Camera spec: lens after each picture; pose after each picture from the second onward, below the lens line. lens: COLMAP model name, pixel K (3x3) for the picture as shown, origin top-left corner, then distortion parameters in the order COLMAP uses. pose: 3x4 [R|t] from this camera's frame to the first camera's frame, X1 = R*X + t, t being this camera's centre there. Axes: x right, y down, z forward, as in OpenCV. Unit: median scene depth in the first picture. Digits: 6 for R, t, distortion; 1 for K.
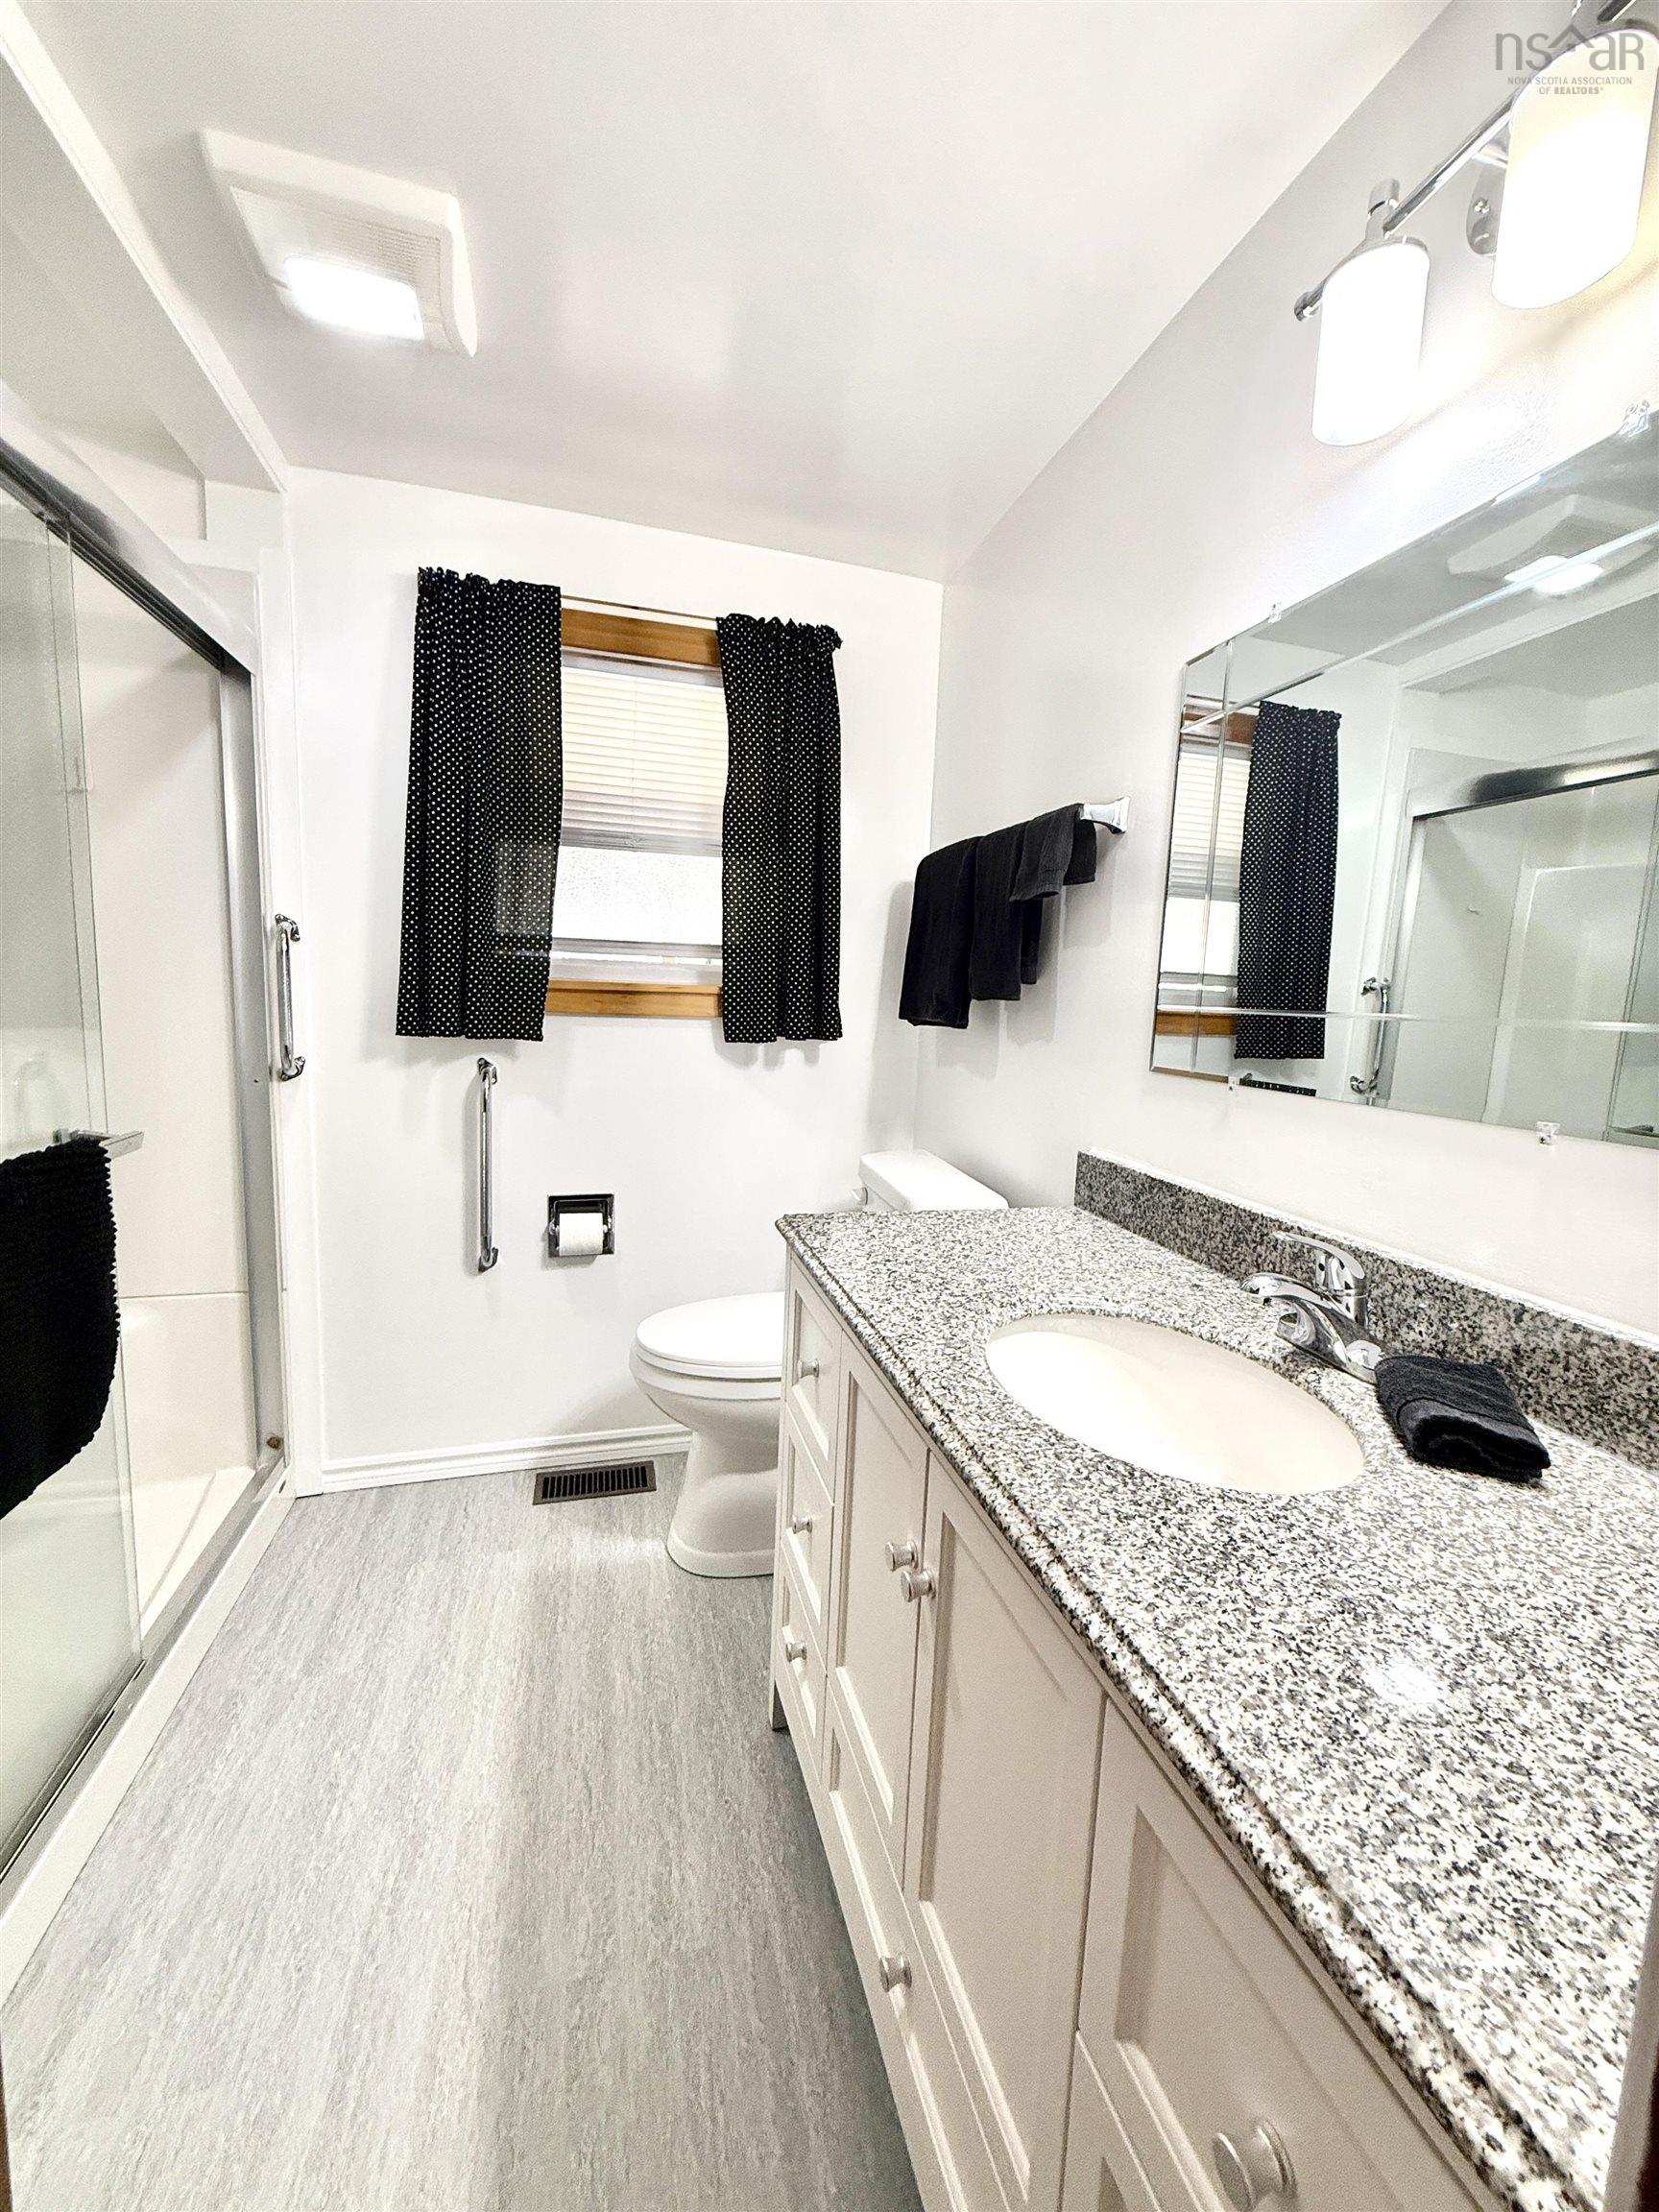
lens RADIAL K [[879.2, 0, 836.6], [0, 879.2, 1106.6], [0, 0, 1]] dist [0.001003, 0.000332]
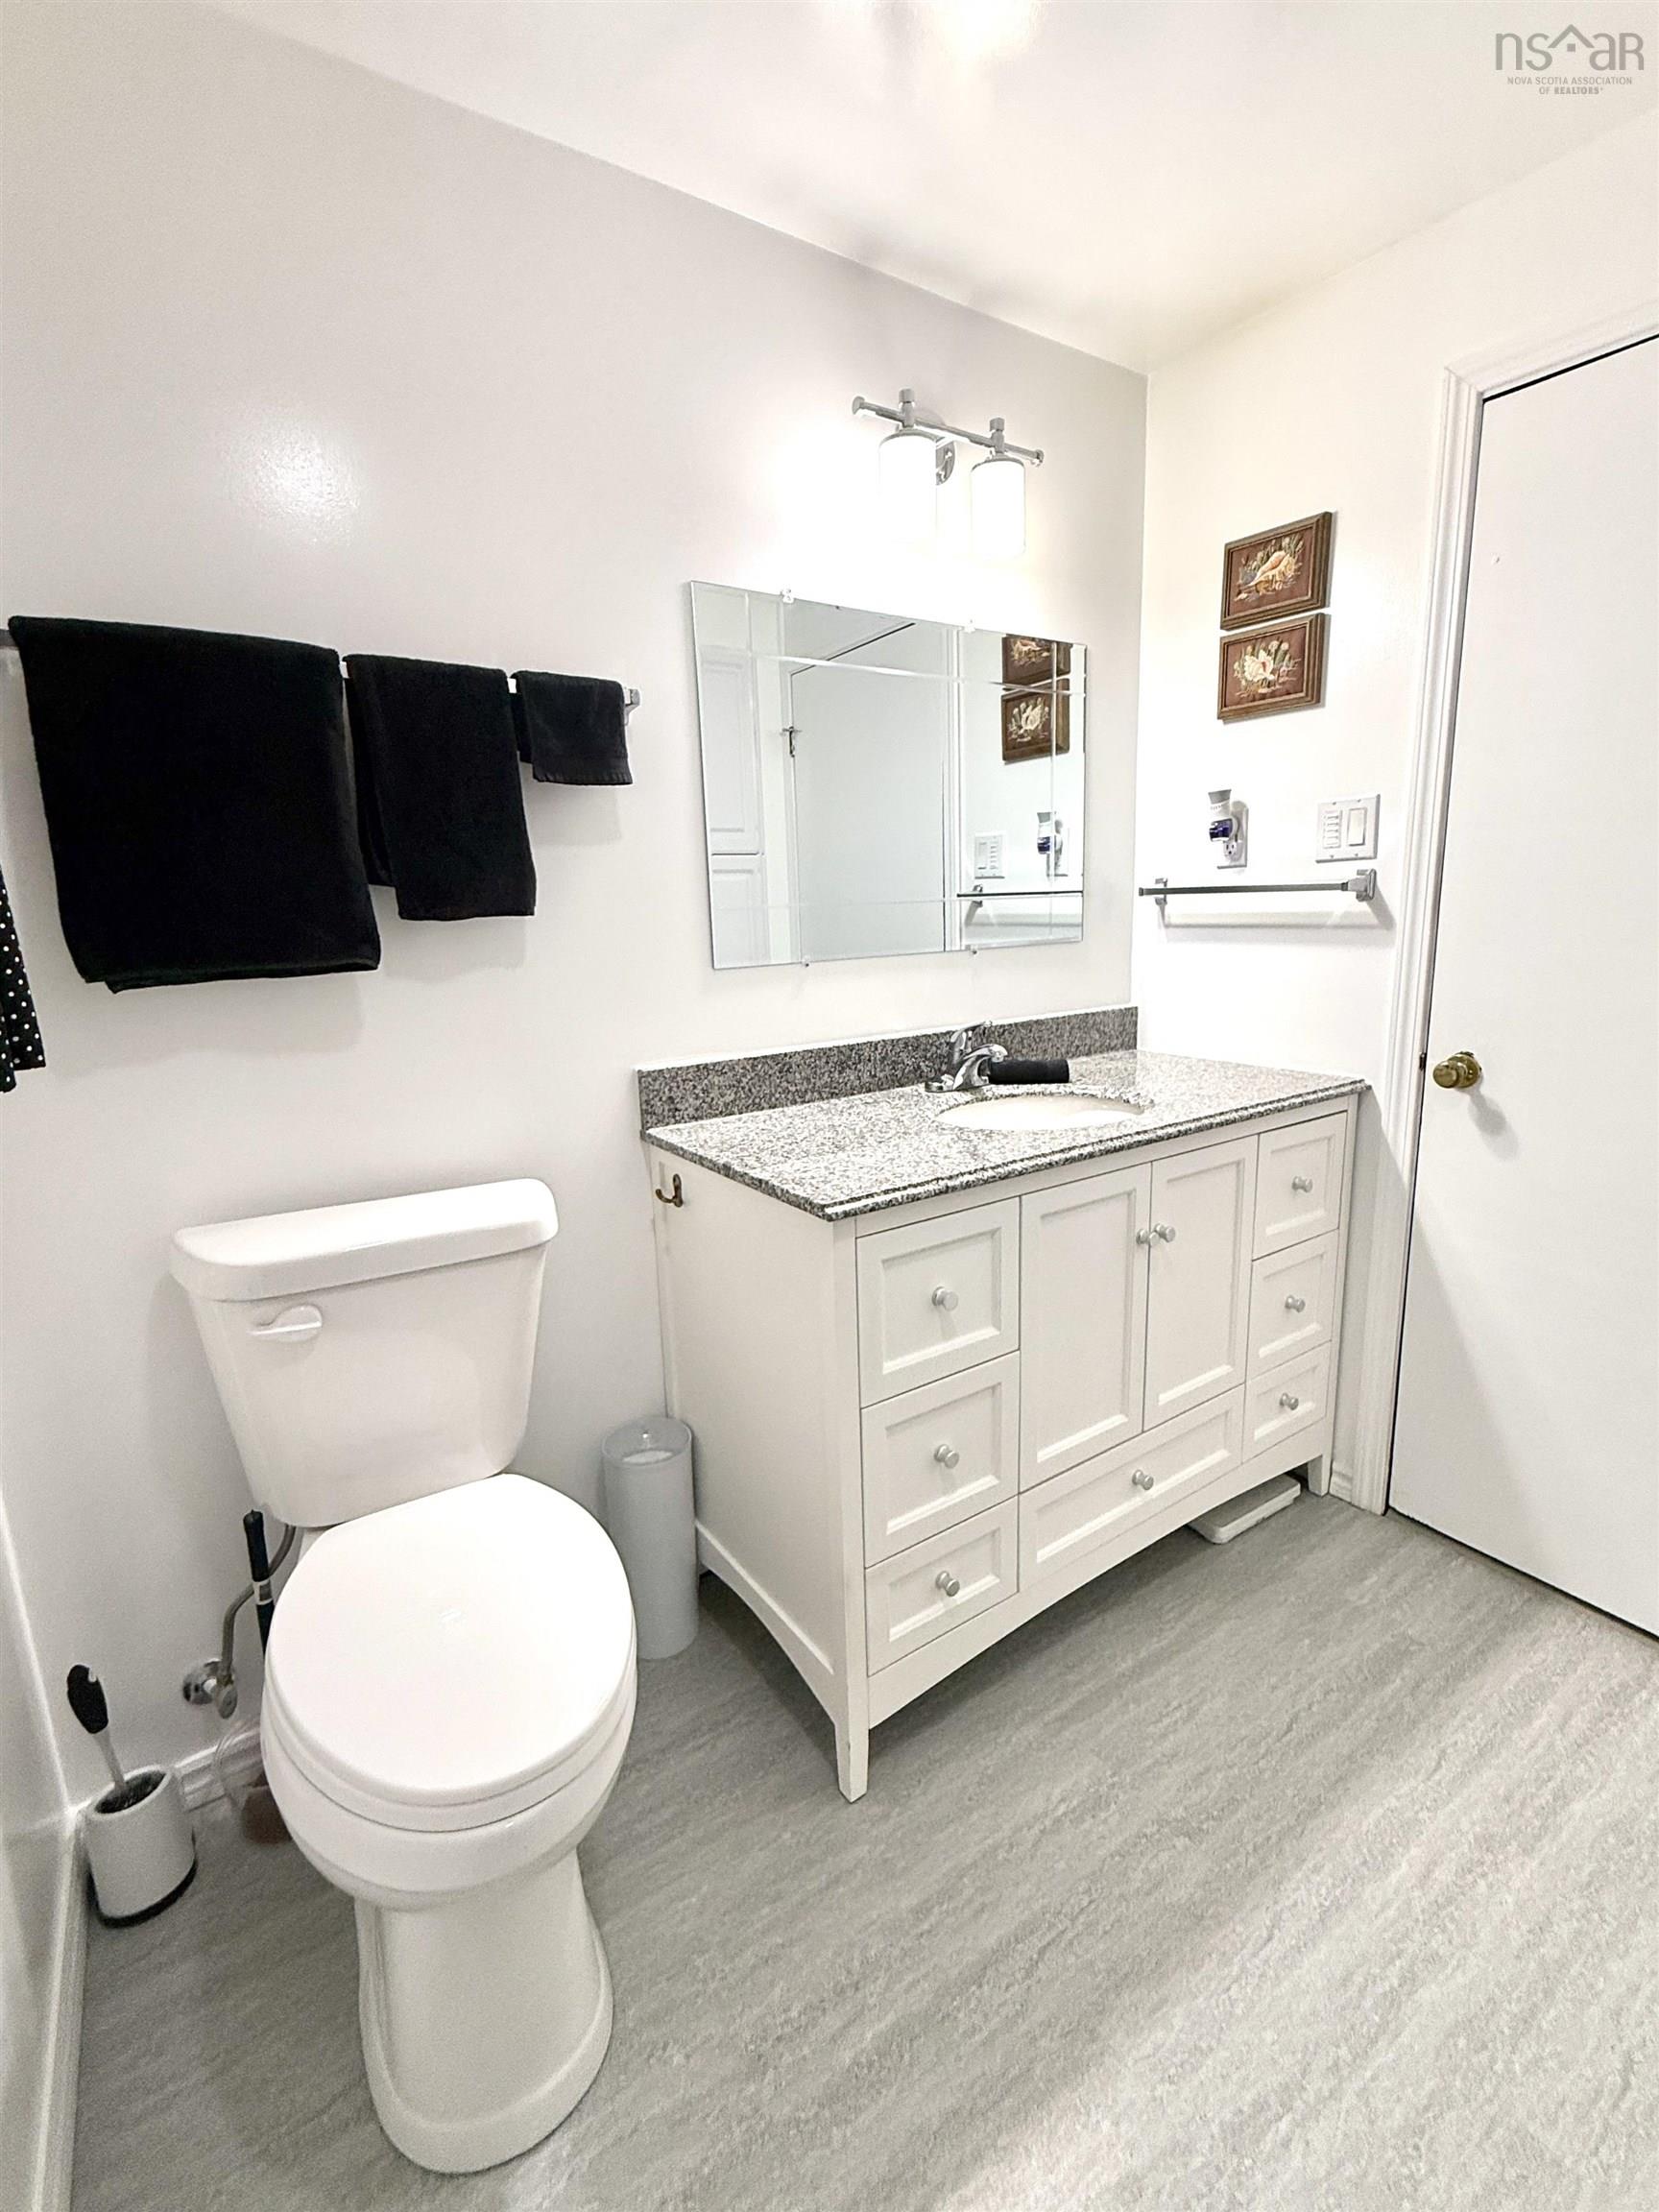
lens RADIAL K [[995.7, 0, 837.2], [0, 995.7, 1094.3], [0, 0, 1]] dist [0.001103, 0.000493]
pose [[-0.328716, -0.215449, 0.919526, -0.909377], [0.137720, 0.952289, 0.272359, -0.219189], [-0.934334, 0.216166, -0.283360, 1.313814]]
